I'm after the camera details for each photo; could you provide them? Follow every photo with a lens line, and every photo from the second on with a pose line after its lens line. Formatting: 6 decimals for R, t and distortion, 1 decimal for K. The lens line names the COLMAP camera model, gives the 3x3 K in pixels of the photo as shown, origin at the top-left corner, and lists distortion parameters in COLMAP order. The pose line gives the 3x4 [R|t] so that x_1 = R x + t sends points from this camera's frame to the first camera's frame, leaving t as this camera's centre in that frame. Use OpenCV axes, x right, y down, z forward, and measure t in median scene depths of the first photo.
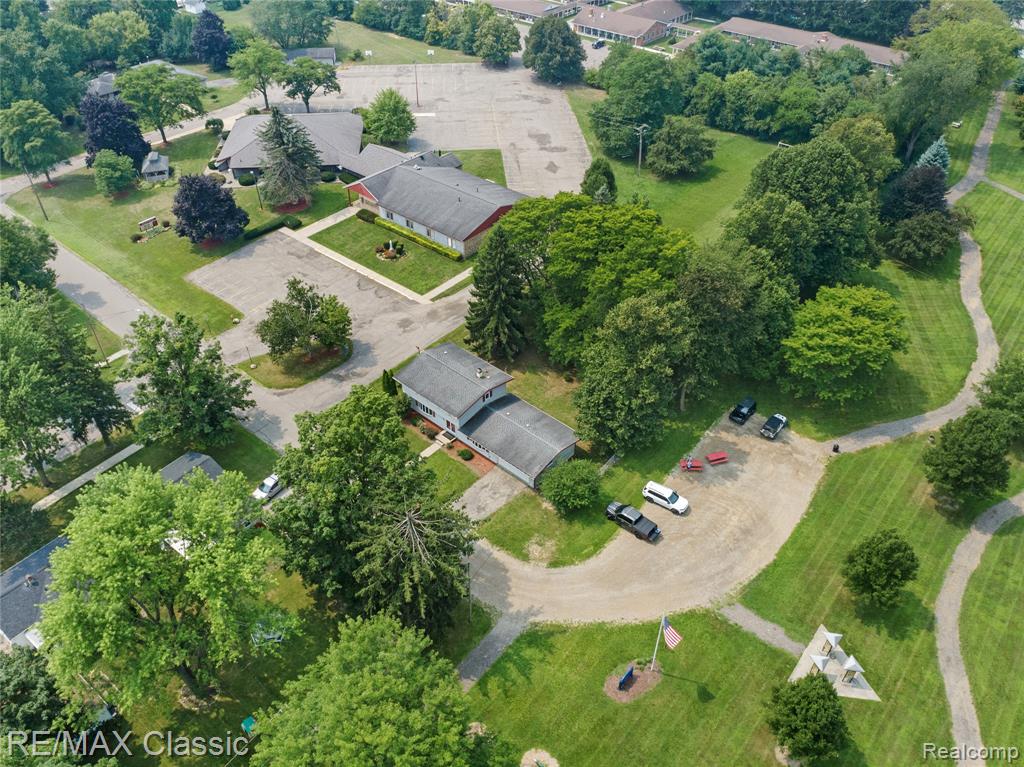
lens RADIAL K [[776.8, 0, 512.0], [0, 776.8, 383.5], [0, 0, 1]] dist [-0.016736, 0.006835]
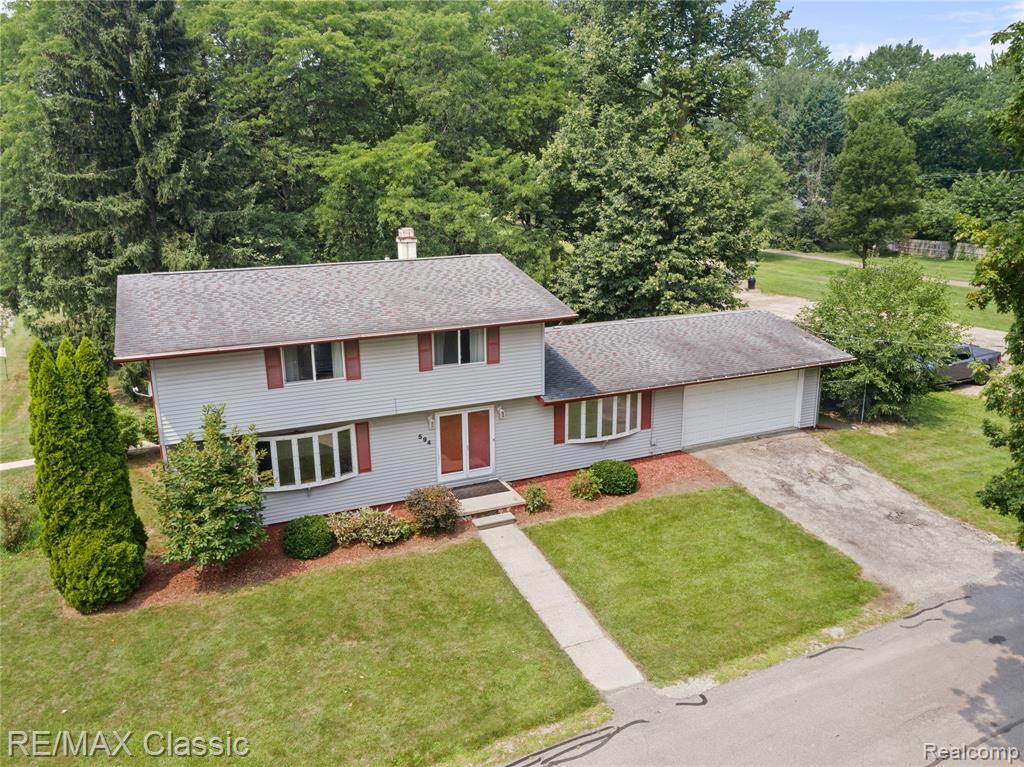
lens RADIAL K [[776.8, 0, 512.0], [0, 776.8, 383.5], [0, 0, 1]] dist [-0.016736, 0.006835]
pose [[0.407487, -0.261173, 0.875067, -0.193315], [0.591909, 0.805231, -0.035301, 0.039417], [-0.695412, 0.532345, 0.482712, 0.610425]]
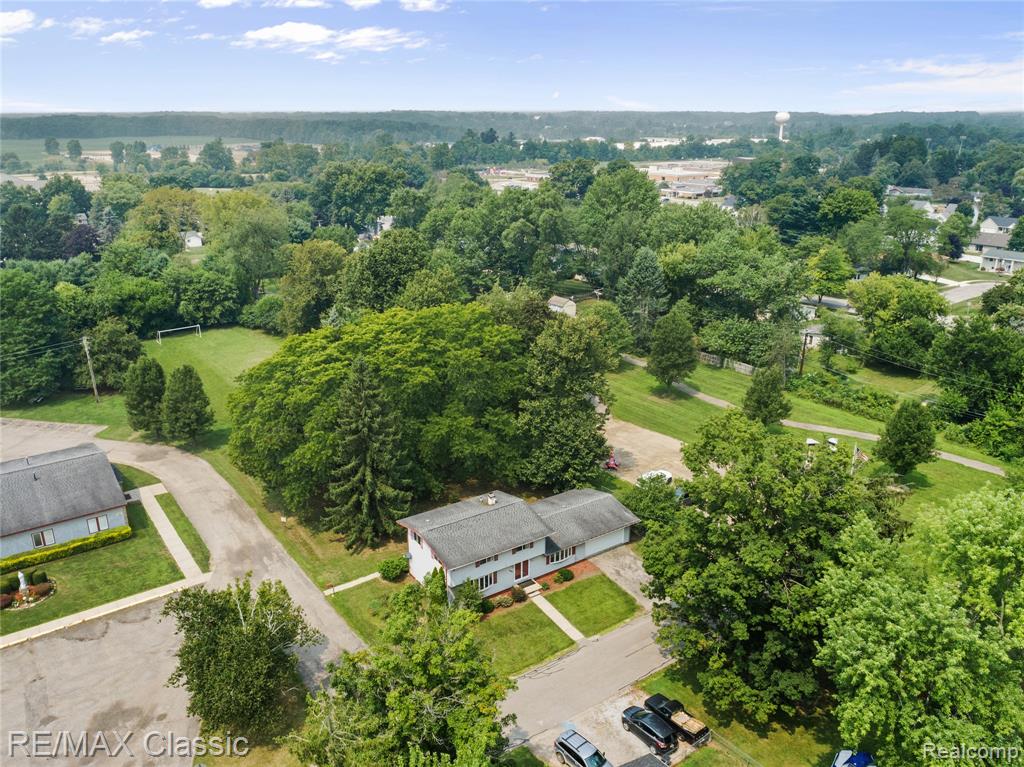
lens RADIAL K [[776.8, 0, 512.0], [0, 776.8, 383.5], [0, 0, 1]] dist [-0.016736, 0.006835]
pose [[0.242621, -0.325352, 0.913937, -0.506710], [0.619140, 0.777207, 0.112316, -0.127067], [-0.746861, 0.538604, 0.390005, 0.430023]]
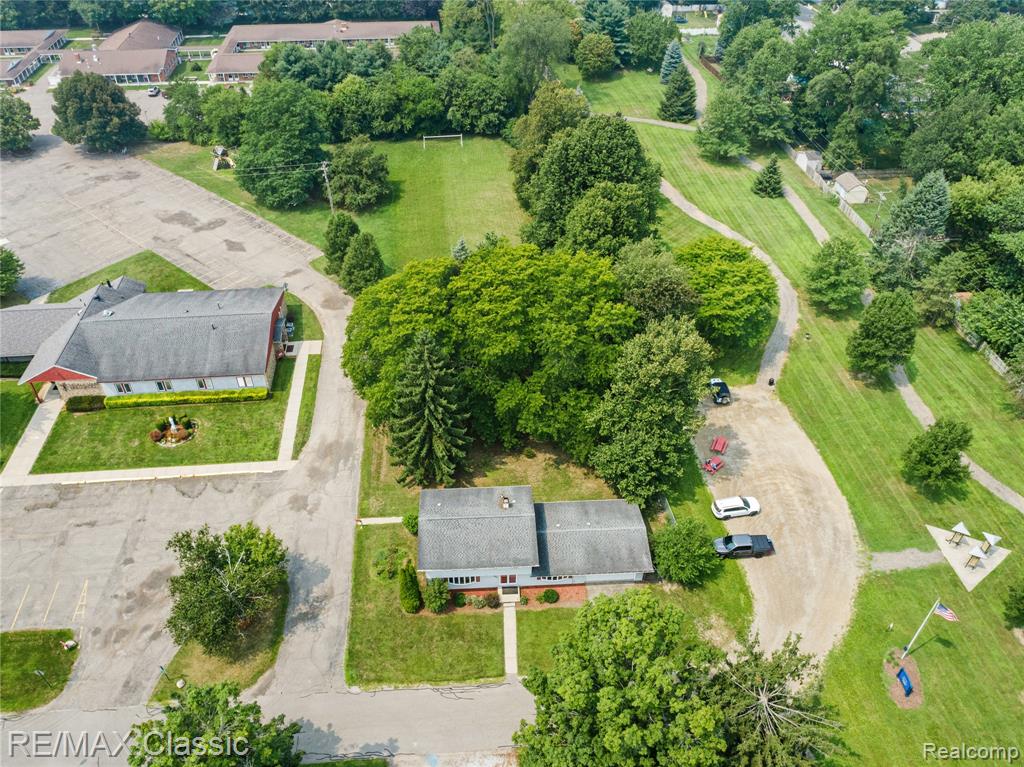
lens RADIAL K [[776.8, 0, 512.0], [0, 776.8, 383.5], [0, 0, 1]] dist [-0.016736, 0.006835]
pose [[0.703247, -0.459107, 0.542831, -0.294598], [0.451753, 0.878140, 0.157446, -0.173401], [-0.548966, 0.134502, 0.824952, 0.219270]]
